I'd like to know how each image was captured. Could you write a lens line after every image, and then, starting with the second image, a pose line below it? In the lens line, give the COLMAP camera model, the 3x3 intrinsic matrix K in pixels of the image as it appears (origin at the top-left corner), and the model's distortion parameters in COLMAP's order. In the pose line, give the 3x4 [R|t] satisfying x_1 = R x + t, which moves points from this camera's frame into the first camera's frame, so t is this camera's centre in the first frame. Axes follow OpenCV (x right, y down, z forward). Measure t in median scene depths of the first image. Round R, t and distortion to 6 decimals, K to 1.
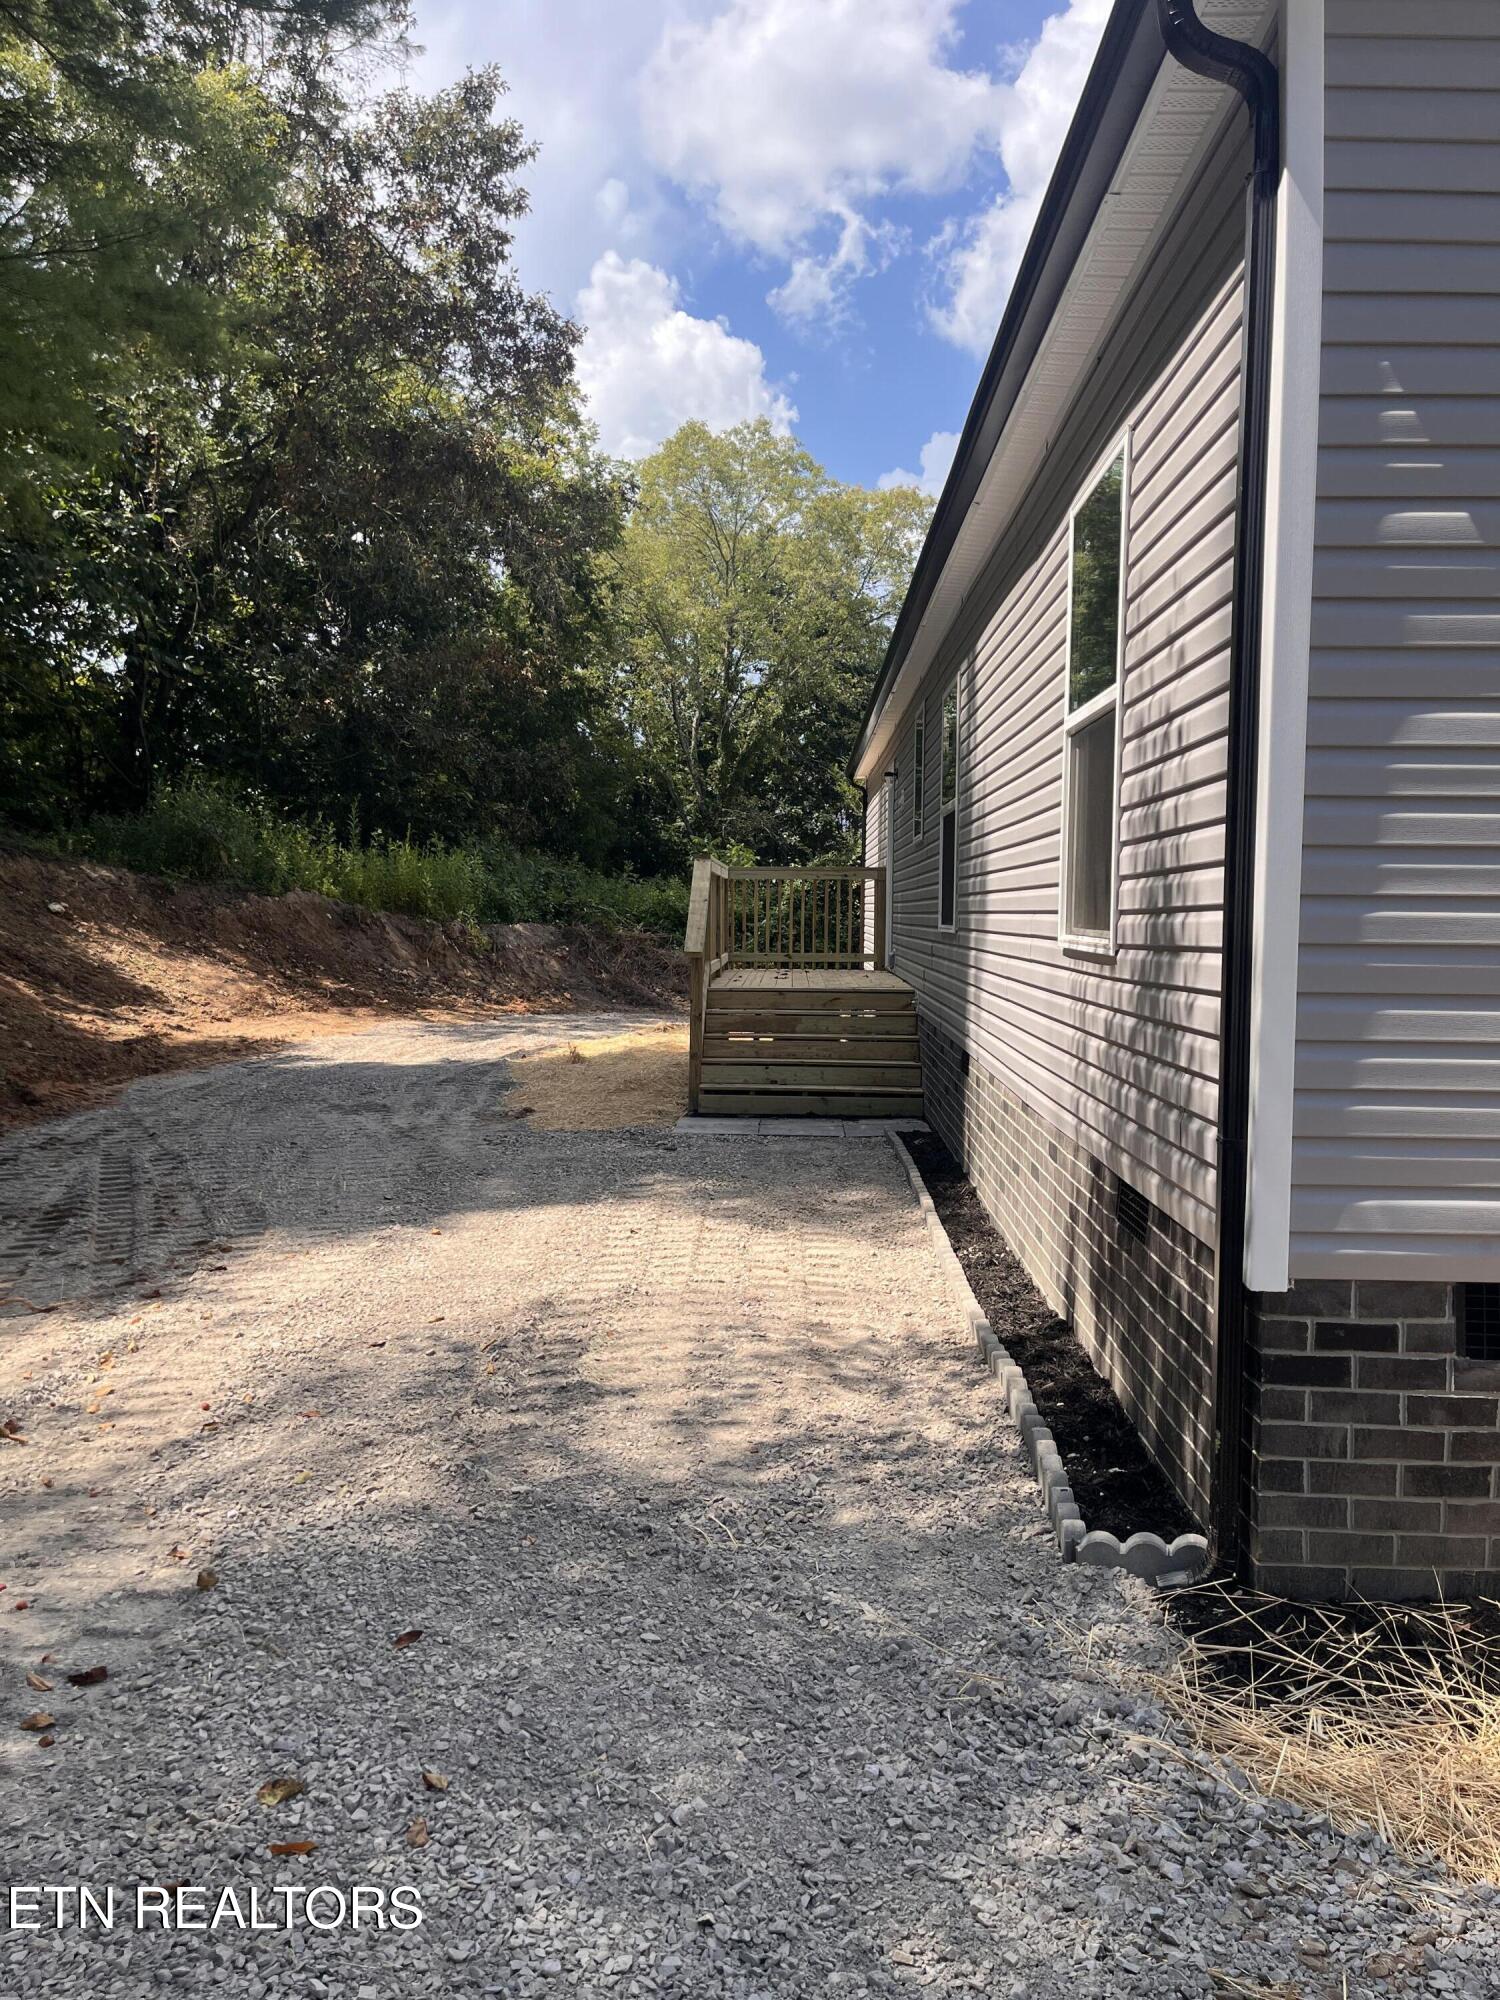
lens RADIAL K [[1486.9, 0, 750.0], [0, 1486.9, 1000.0], [0, 0, 1]] dist [0.098849, -0.001038]
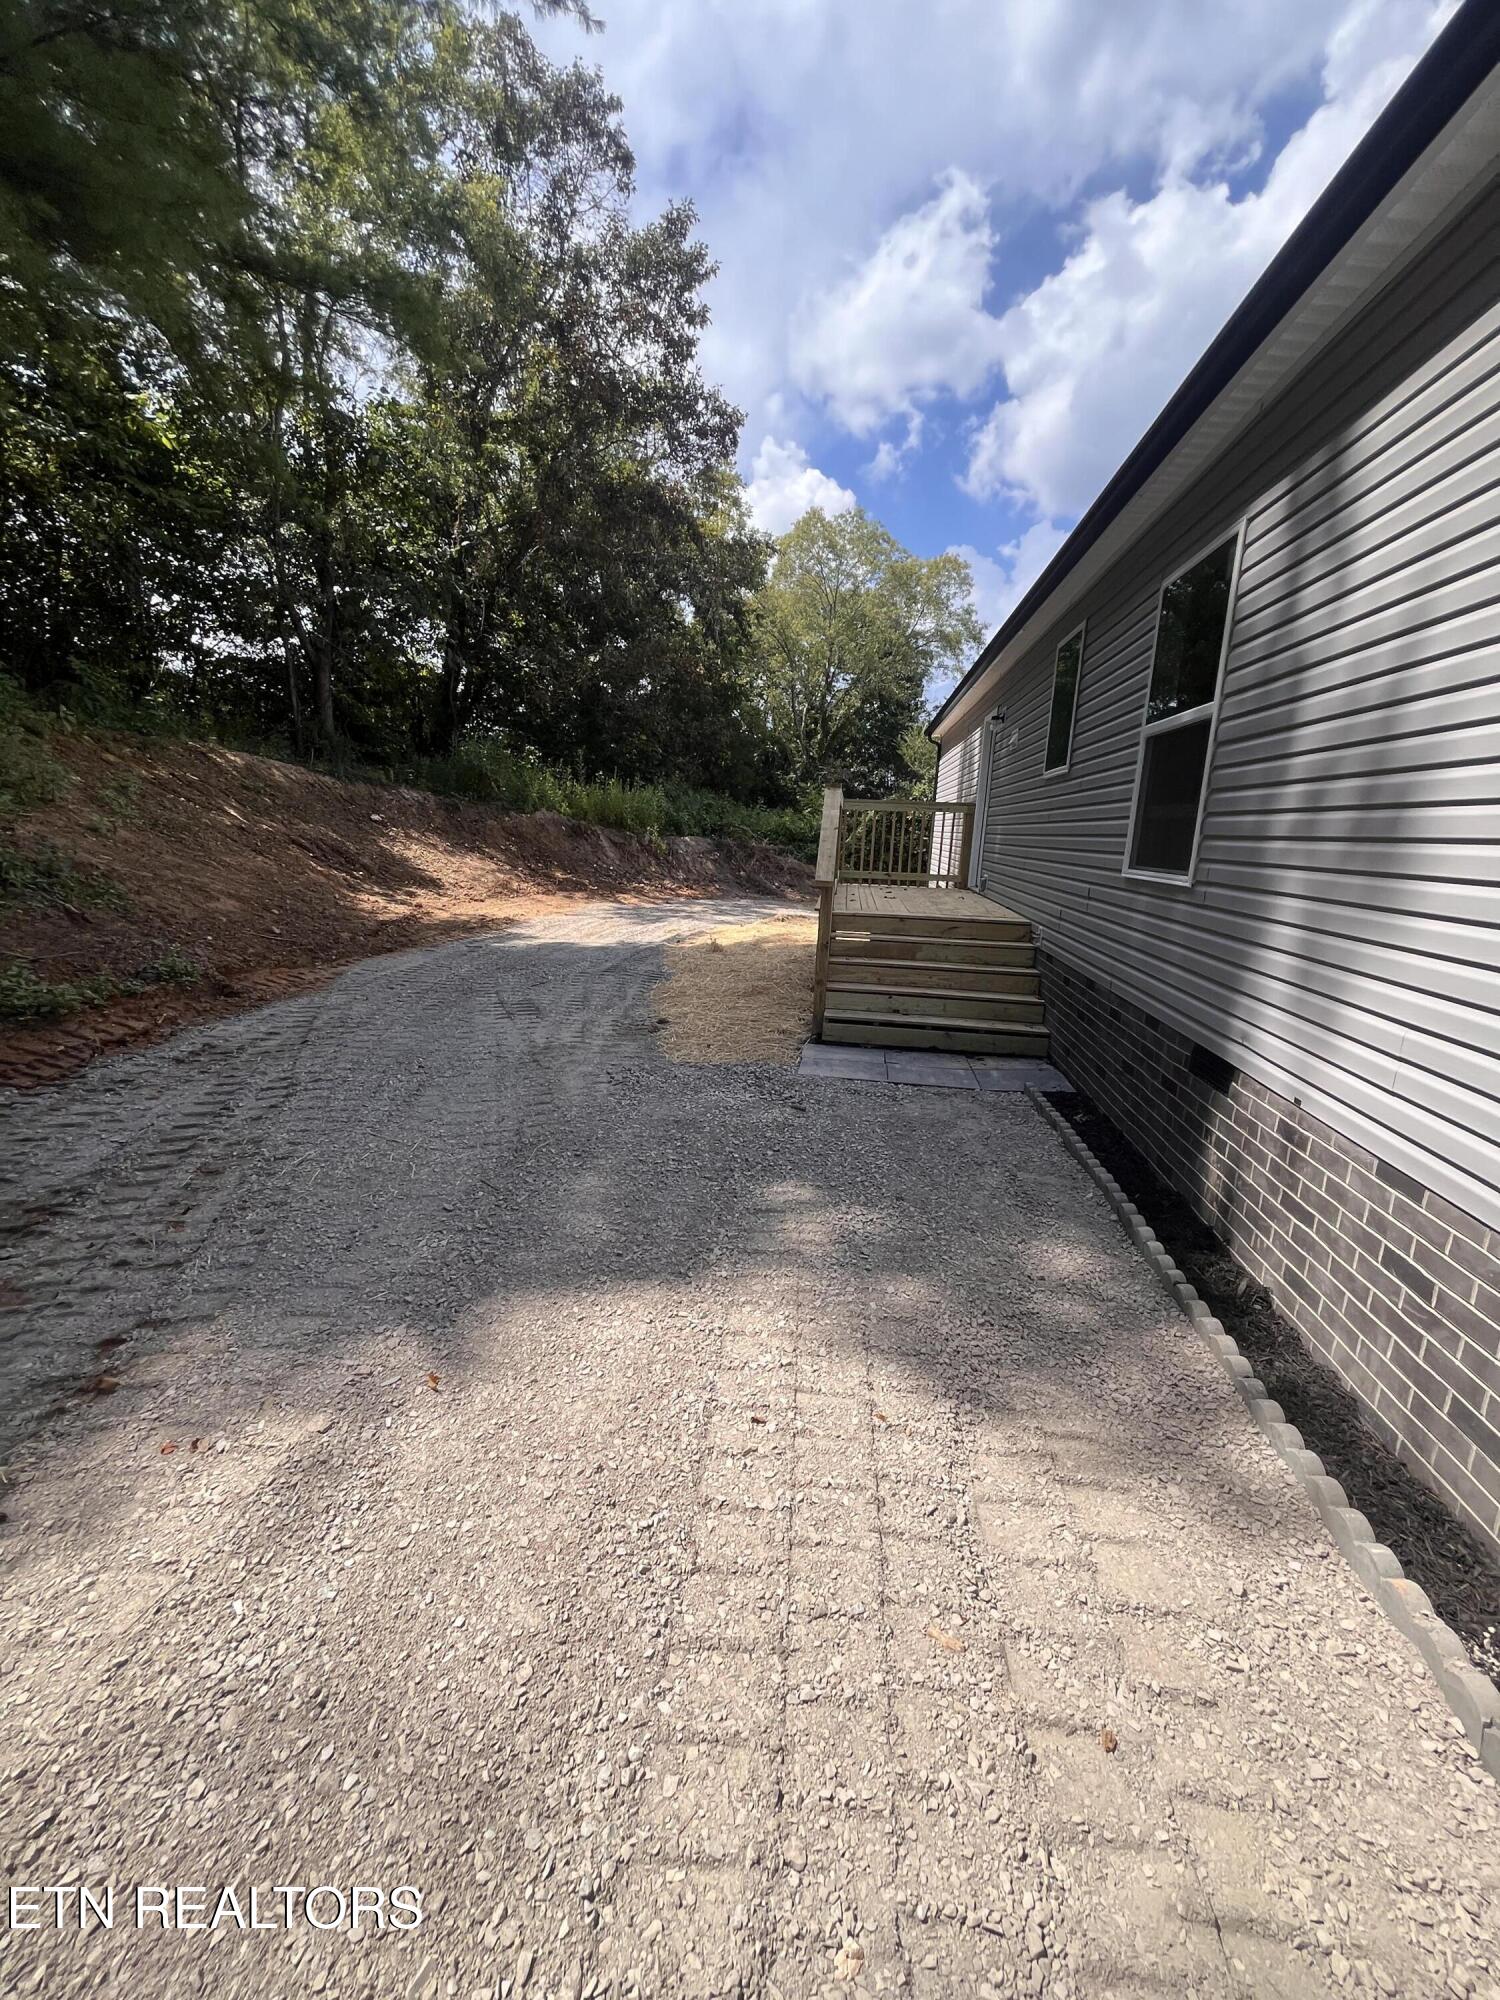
lens RADIAL K [[811.9, 0, 750.0], [0, 811.9, 1000.0], [0, 0, 1]] dist [0.001759, 0.000068]
pose [[0.995291, 0.049400, -0.083404, -0.016221], [-0.036542, 0.988132, 0.149195, -0.014074], [0.089784, -0.145445, 0.985284, 0.187421]]
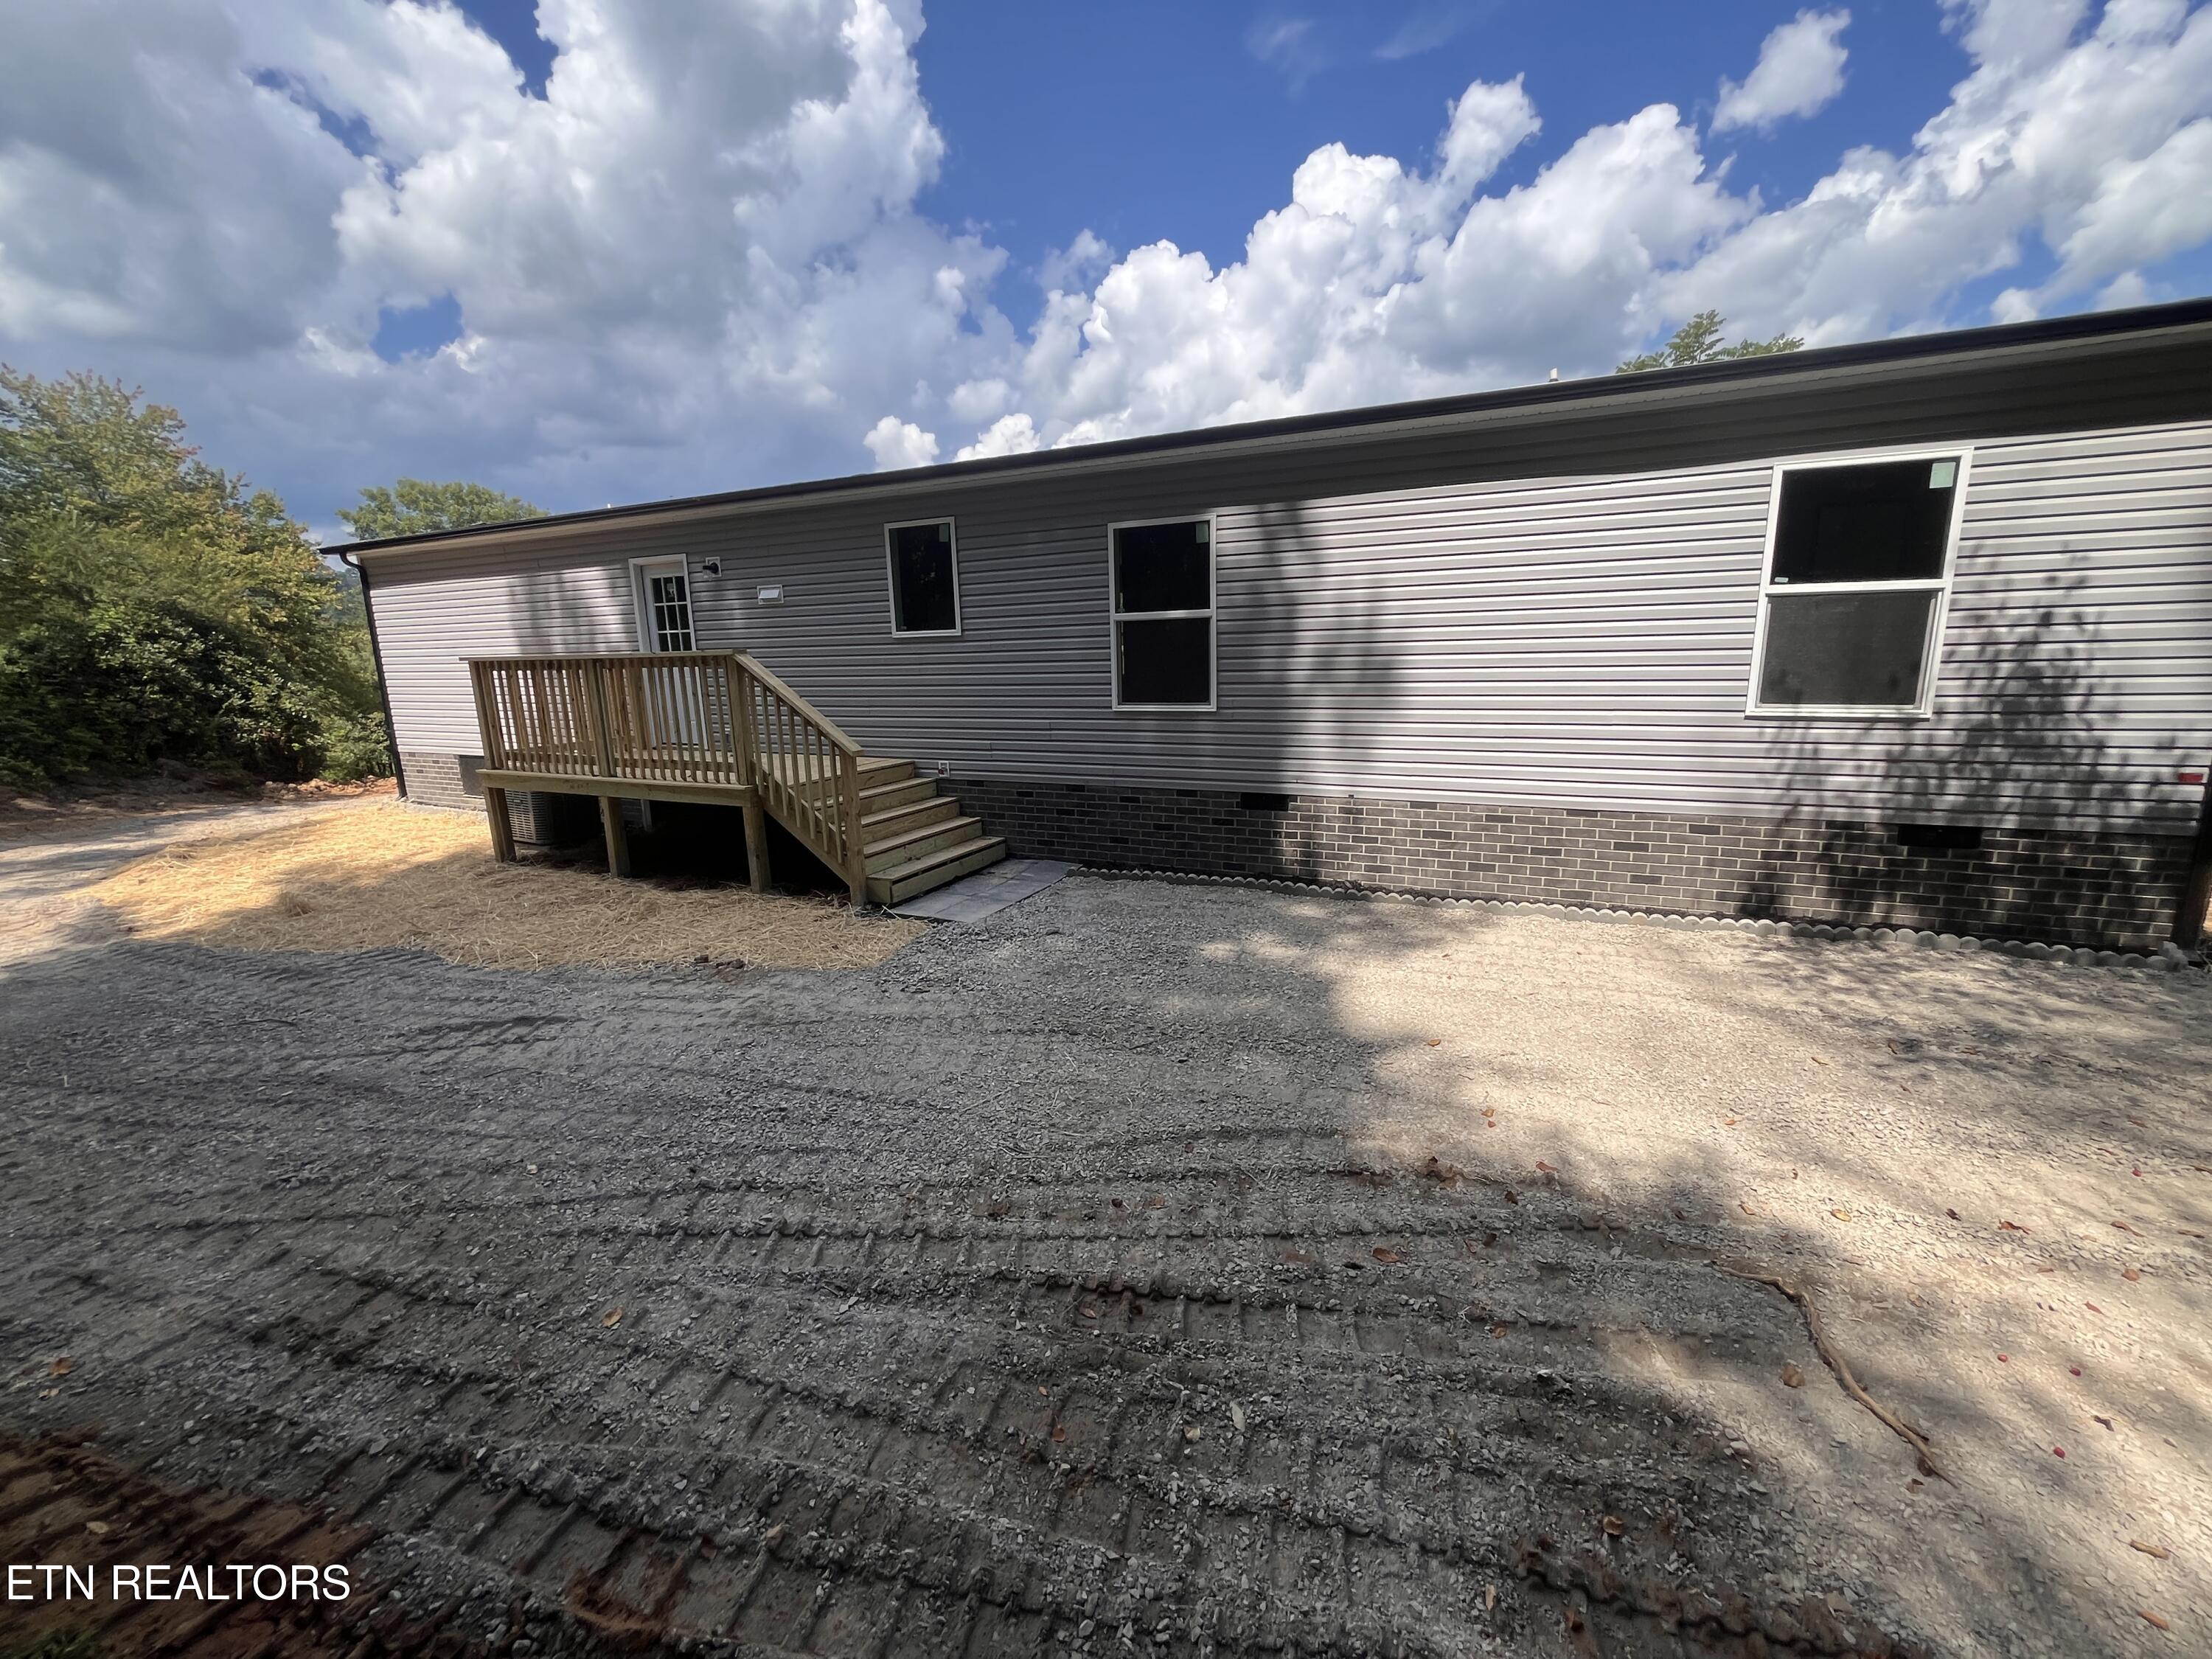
lens RADIAL K [[898.0, 0, 1106.0], [0, 898.0, 829.5], [0, 0, 1]] dist [0.001759, 0.000068]
pose [[0.396472, -0.199344, 0.896143, -0.217392], [0.085351, 0.979917, 0.180218, -0.031816], [-0.914070, 0.005035, 0.405524, 0.252675]]
